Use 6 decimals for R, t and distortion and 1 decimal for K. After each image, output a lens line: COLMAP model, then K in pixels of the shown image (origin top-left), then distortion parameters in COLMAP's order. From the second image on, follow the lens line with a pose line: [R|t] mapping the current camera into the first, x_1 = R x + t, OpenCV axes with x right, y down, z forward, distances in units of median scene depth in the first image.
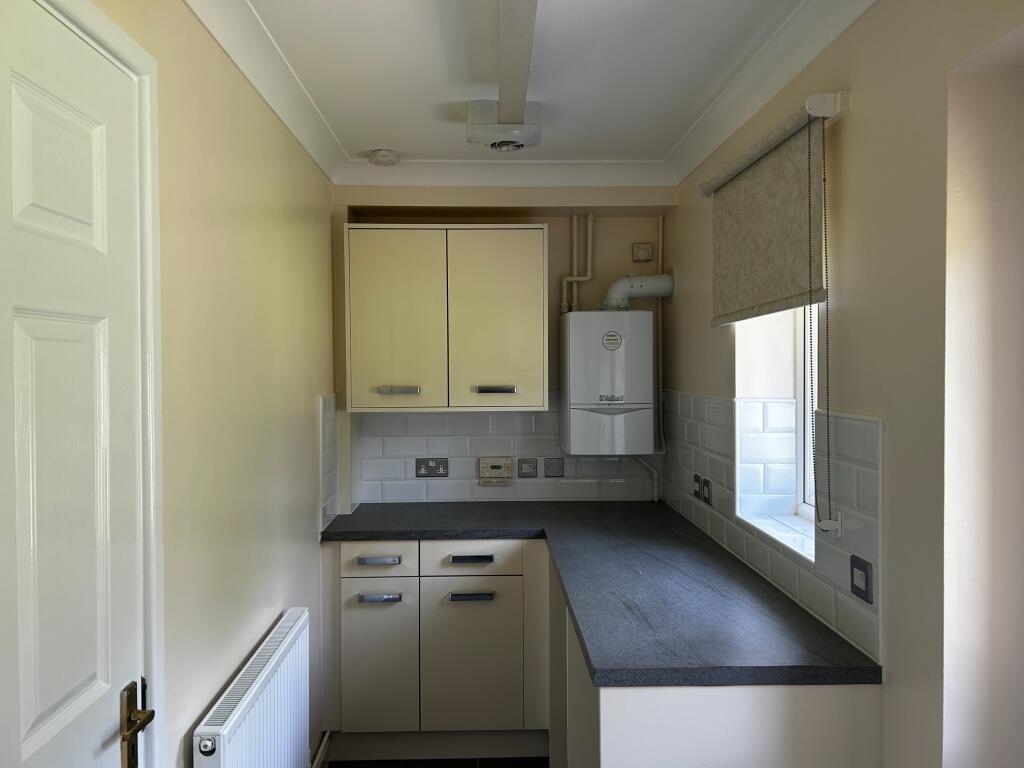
lens RADIAL K [[776.7, 0, 519.0], [0, 776.7, 376.3], [0, 0, 1]] dist [0.078714, -0.113007]
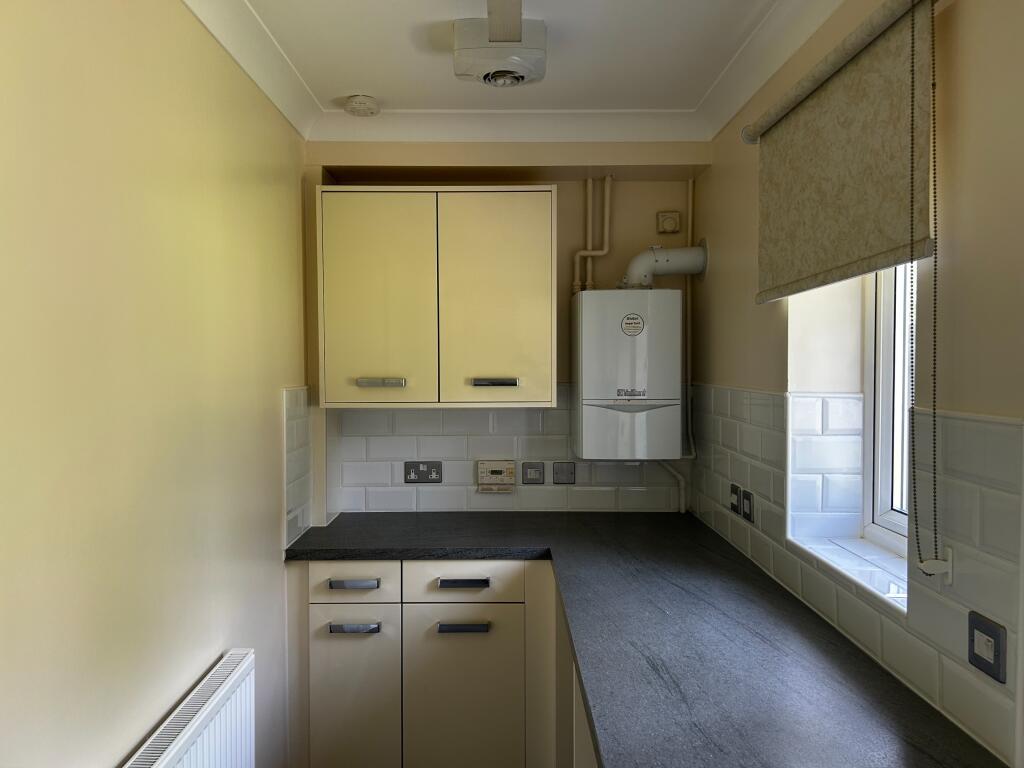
lens RADIAL K [[784.8, 0, 515.3], [0, 784.8, 380.3], [0, 0, 1]] dist [0.051394, -0.009146]
pose [[0.999605, 0.003574, -0.027881, 0.017739], [-0.003298, 0.999945, 0.009962, 0.007200], [0.027915, -0.009866, 0.999562, 0.155895]]
